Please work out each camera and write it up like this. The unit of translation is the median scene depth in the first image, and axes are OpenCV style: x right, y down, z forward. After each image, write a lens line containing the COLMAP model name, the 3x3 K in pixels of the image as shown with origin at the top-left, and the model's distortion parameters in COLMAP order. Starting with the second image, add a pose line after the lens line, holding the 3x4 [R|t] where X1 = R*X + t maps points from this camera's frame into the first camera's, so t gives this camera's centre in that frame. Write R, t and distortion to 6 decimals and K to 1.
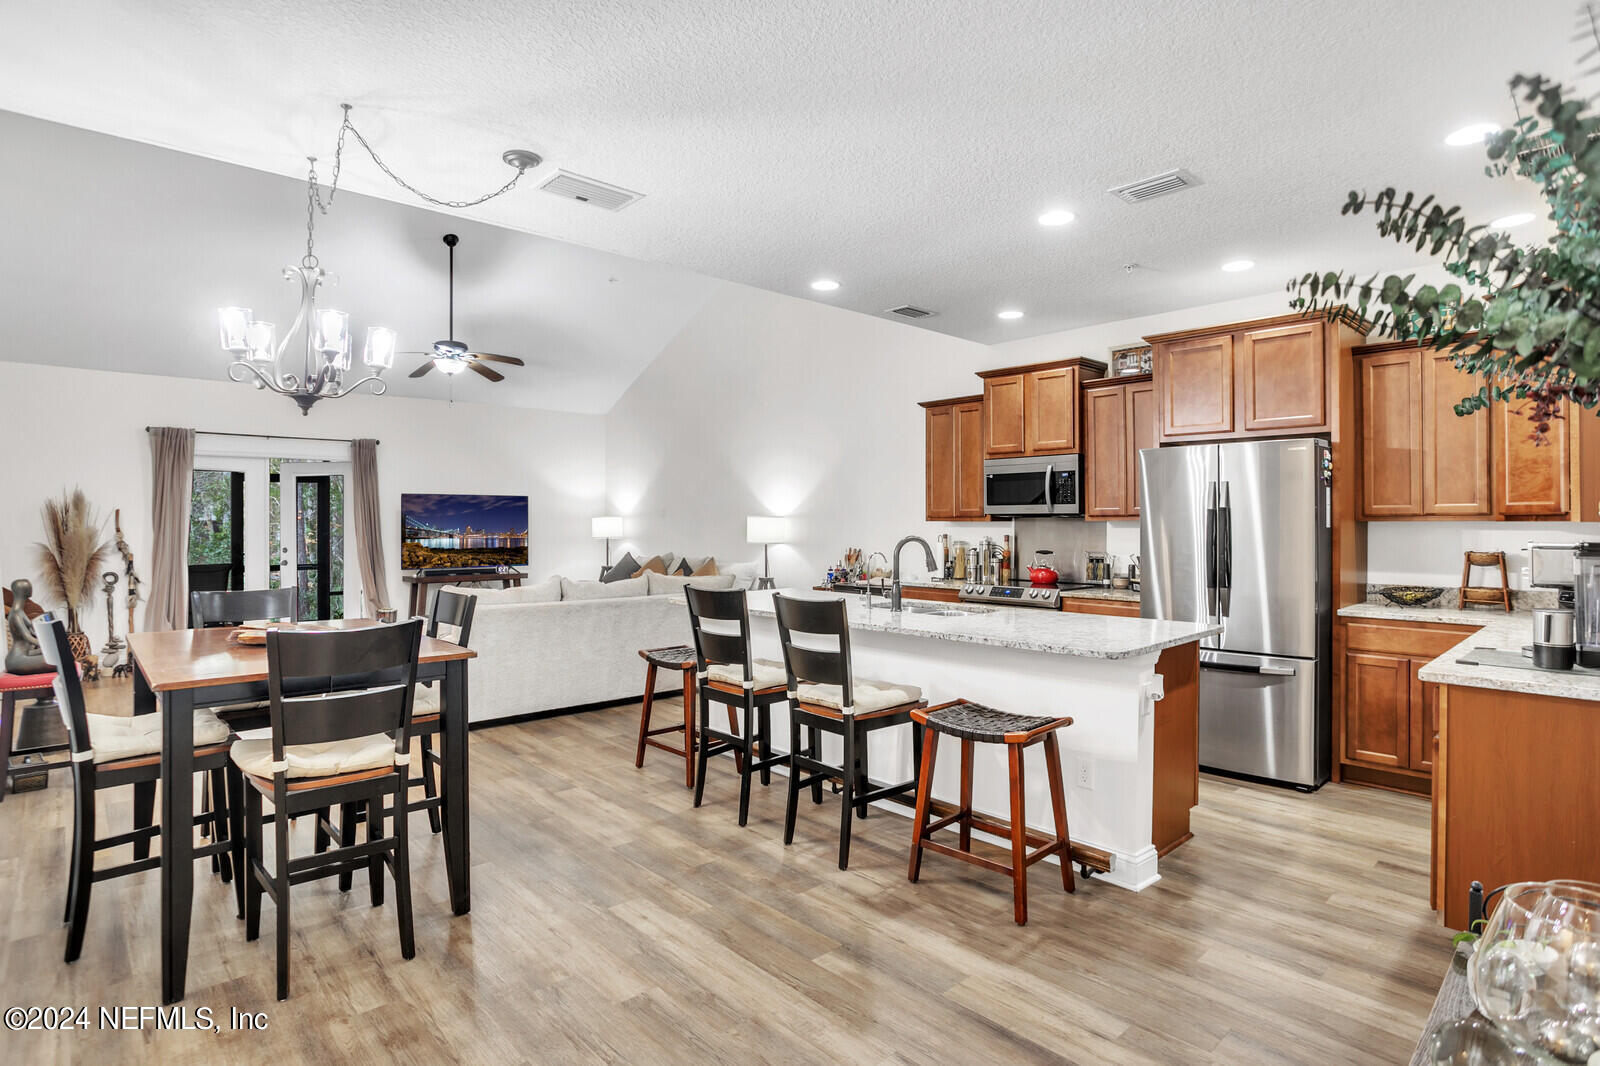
lens RADIAL K [[826.8, 0, 805.0], [0, 826.8, 522.3], [0, 0, 1]] dist [-0.001153, 0.001315]
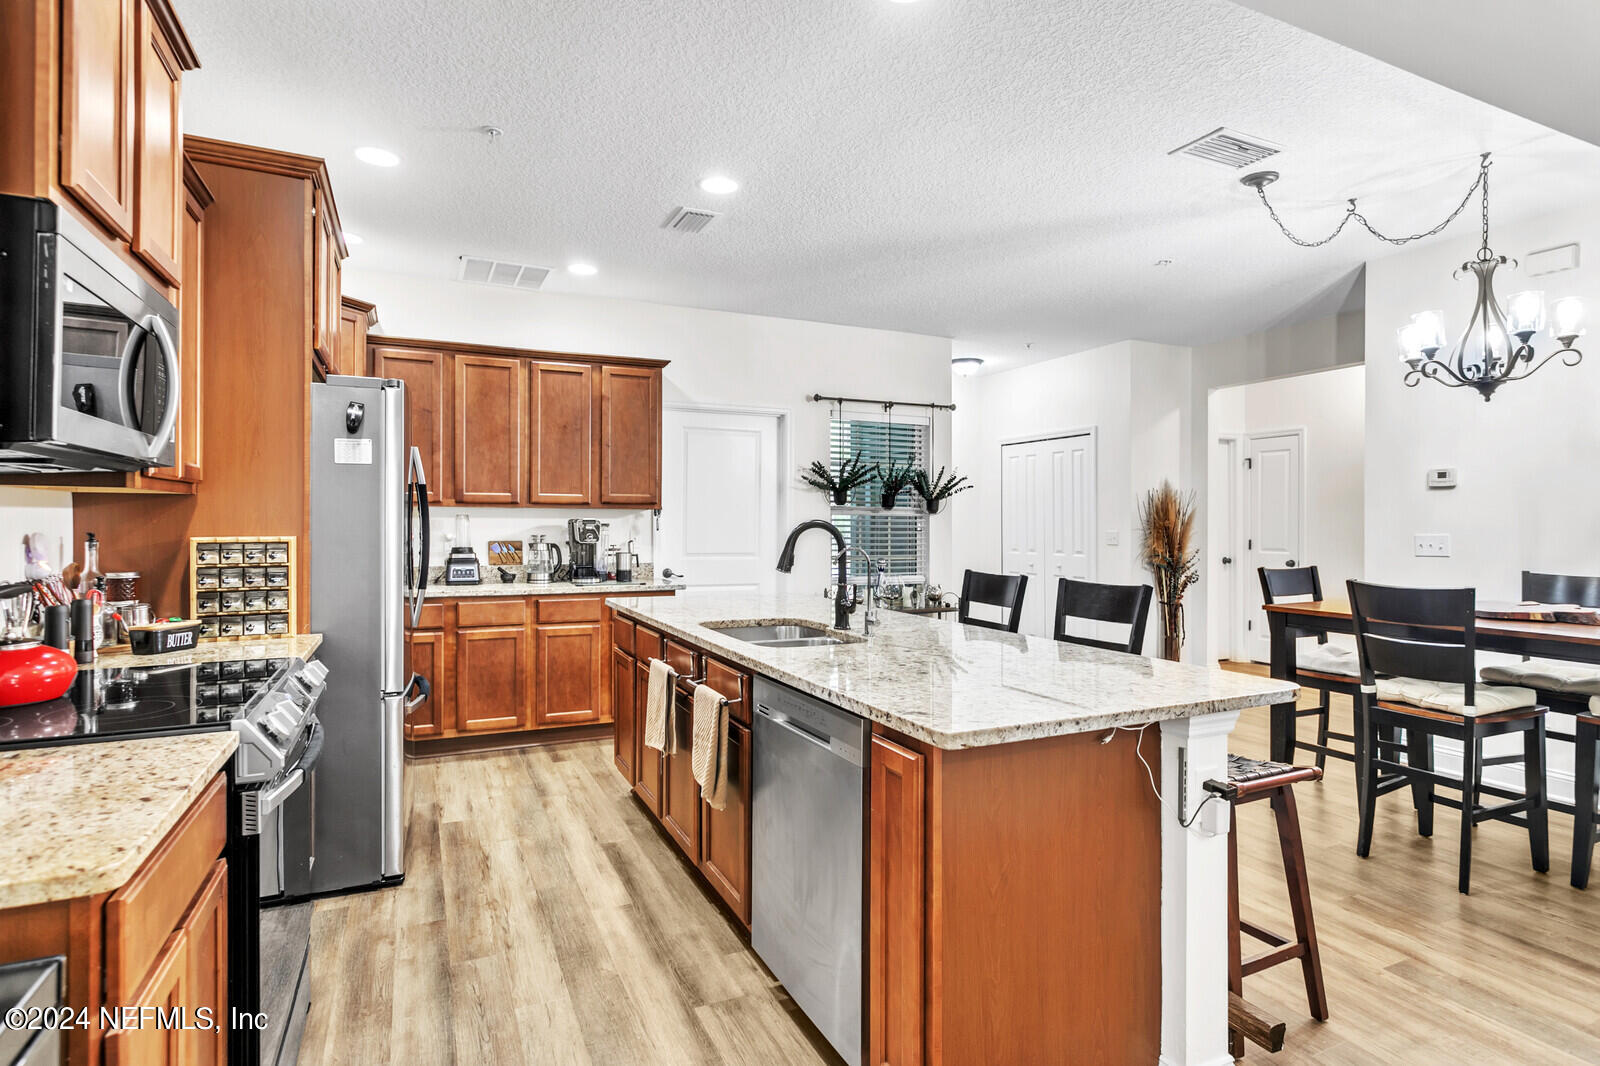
lens RADIAL K [[826.8, 0, 805.0], [0, 826.8, 522.3], [0, 0, 1]] dist [-0.001153, 0.001315]
pose [[-0.949485, -0.003618, 0.313790, -0.059983], [-0.001732, 0.999979, 0.006288, 0.011471], [-0.313806, 0.005426, -0.949471, 1.281697]]
